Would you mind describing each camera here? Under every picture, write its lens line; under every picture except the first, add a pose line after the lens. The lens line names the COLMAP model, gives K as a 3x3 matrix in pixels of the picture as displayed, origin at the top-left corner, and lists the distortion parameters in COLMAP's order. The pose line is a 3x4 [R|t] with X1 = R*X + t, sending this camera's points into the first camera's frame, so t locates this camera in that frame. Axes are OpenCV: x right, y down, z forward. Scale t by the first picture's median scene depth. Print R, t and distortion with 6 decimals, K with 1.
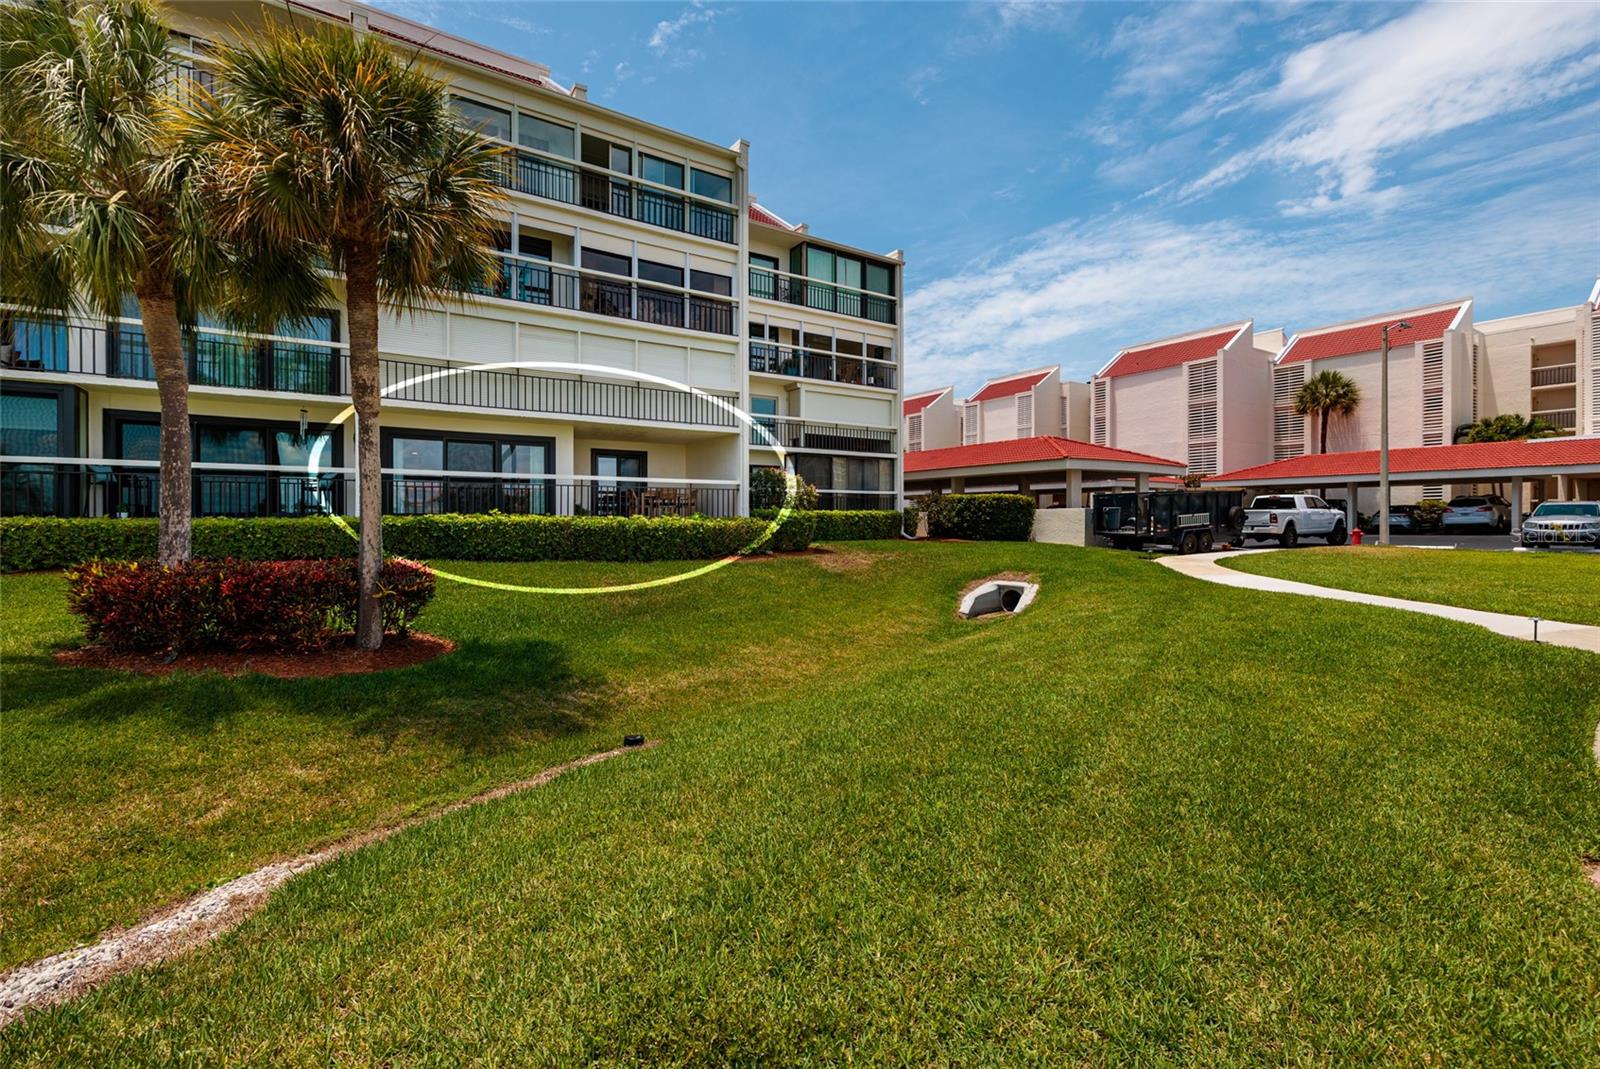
lens RADIAL K [[670.4, 0, 772.7], [0, 670.4, 512.1], [0, 0, 1]] dist [0.001294, 0.000062]
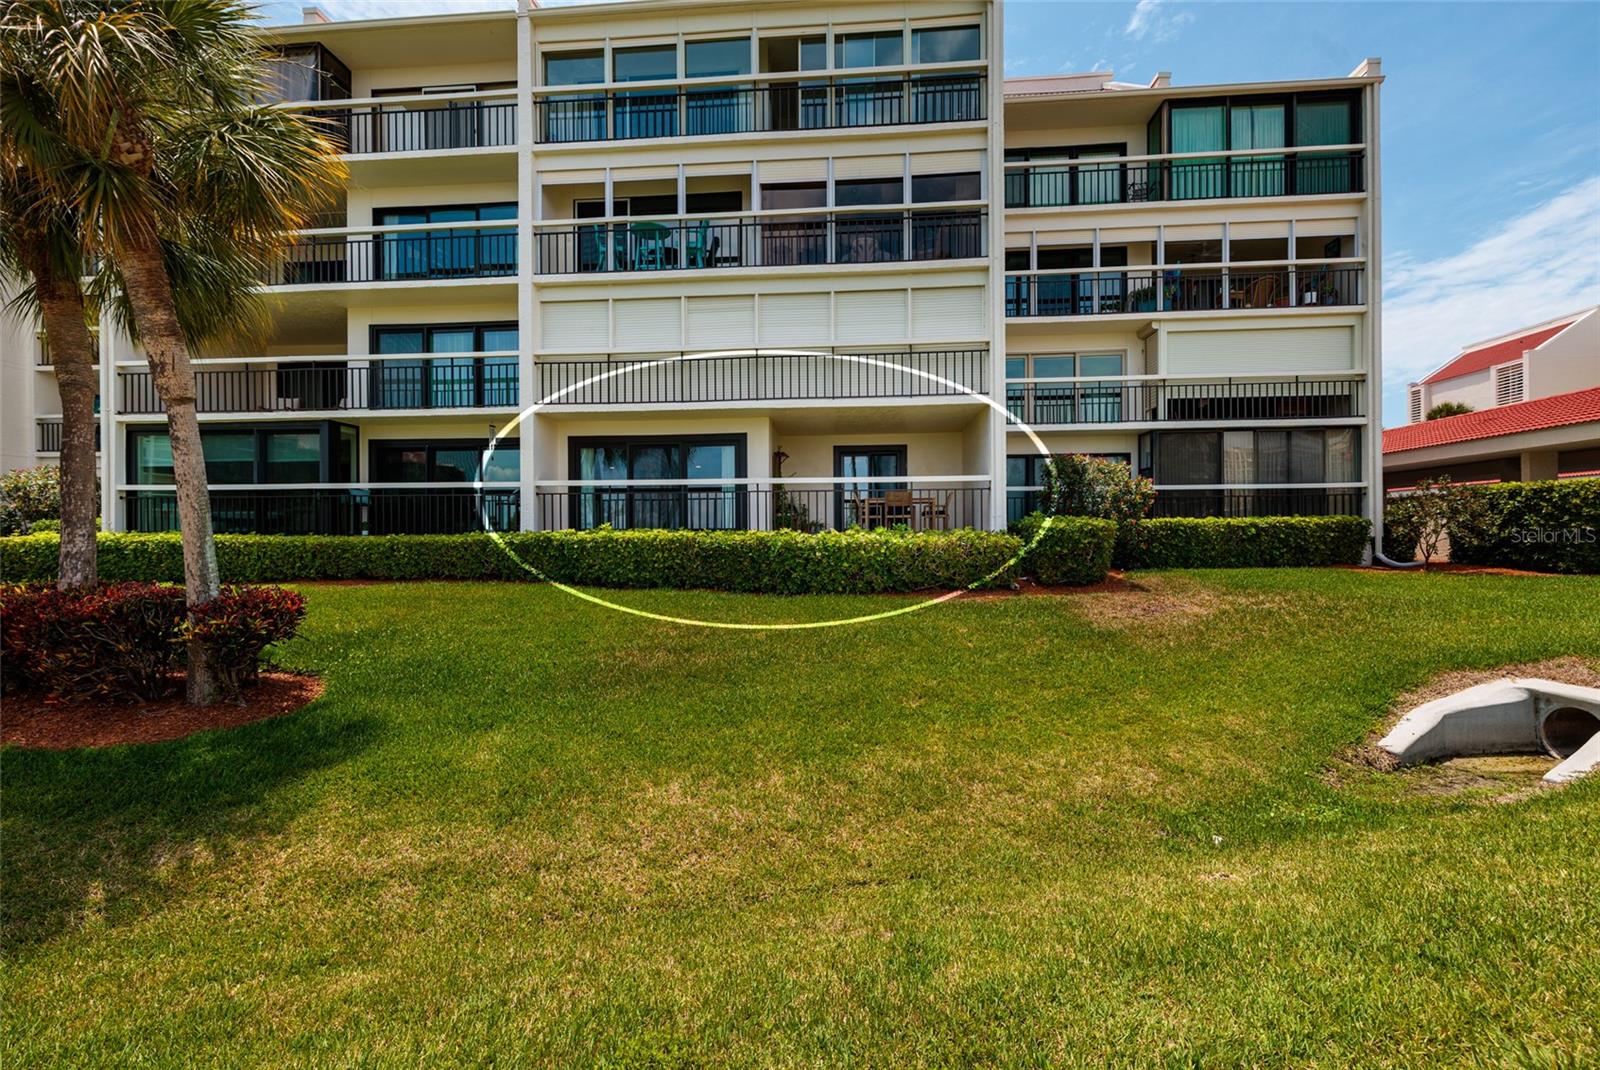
lens RADIAL K [[679.0, 0, 801.2], [0, 679.0, 530.0], [0, 0, 1]] dist [0.002188, -0.000044]
pose [[0.807671, -0.007174, -0.589590, 0.176563], [0.011410, 0.999929, 0.003464, 0.002758], [0.589523, -0.009525, 0.807695, 0.317416]]
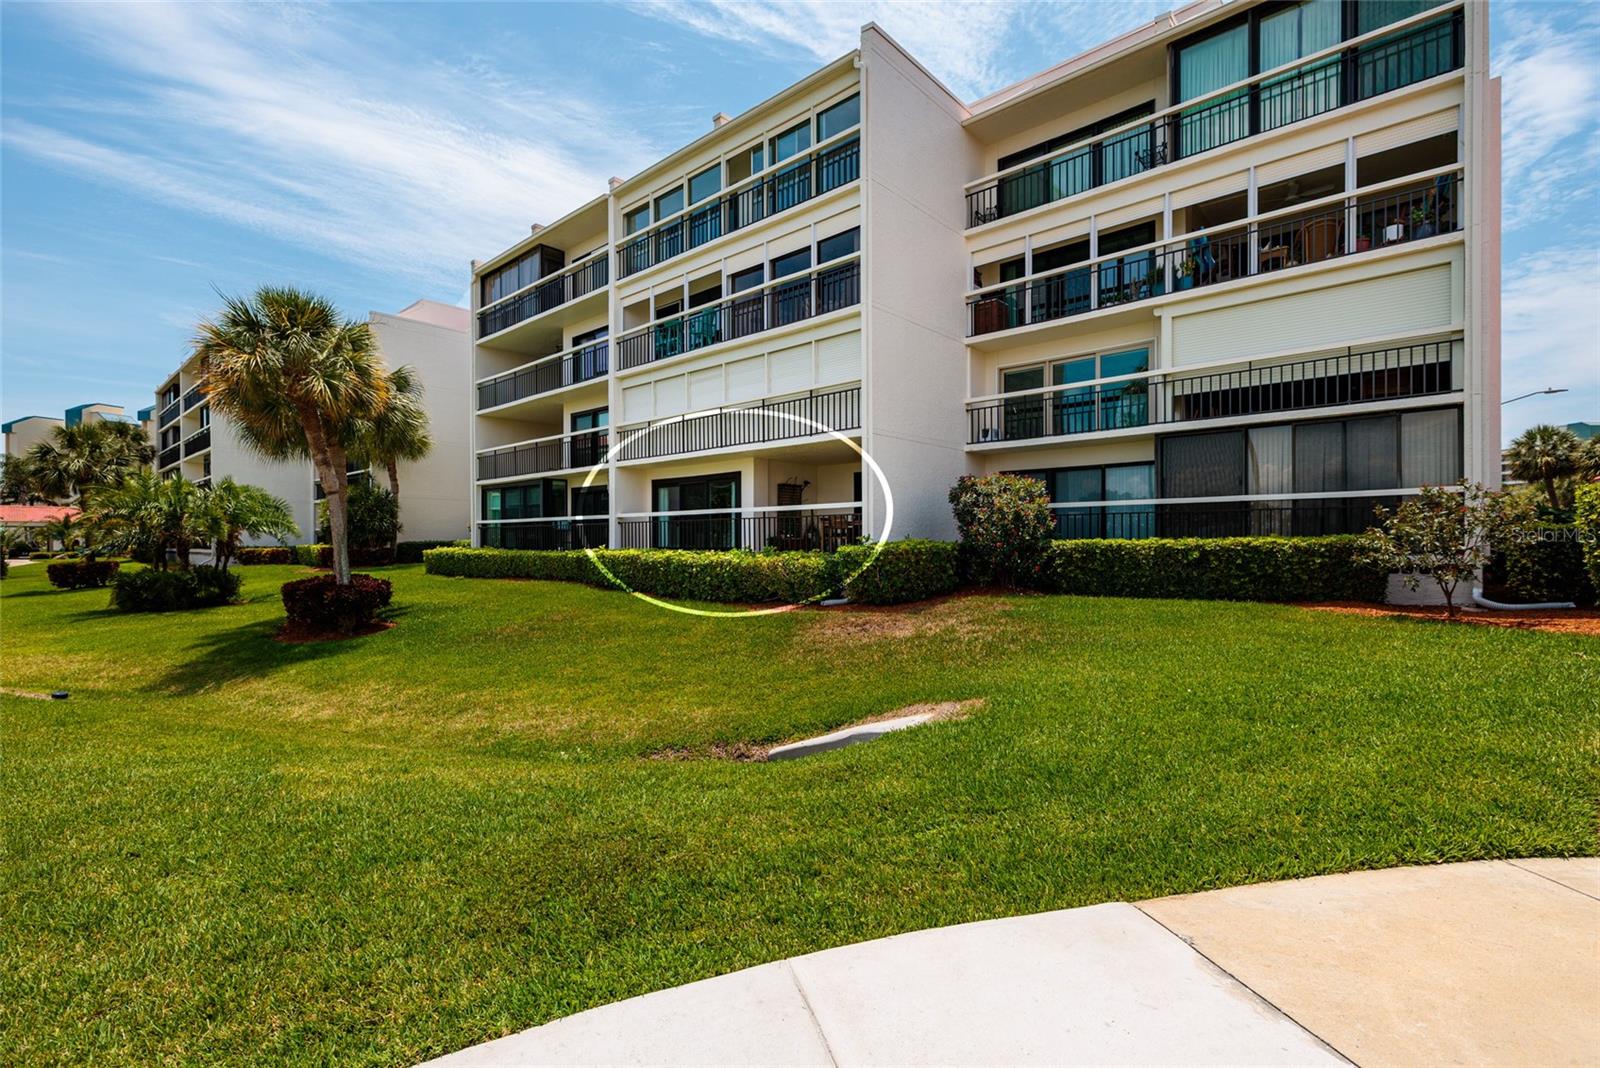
lens RADIAL K [[711.9, 0, 795.4], [0, 711.9, 542.7], [0, 0, 1]] dist [0.001980, 0.000045]
pose [[0.295971, -0.003769, -0.955189, 0.606808], [0.011355, 0.999935, -0.000427, -0.002312], [0.955129, -0.010720, 0.295995, 0.640079]]
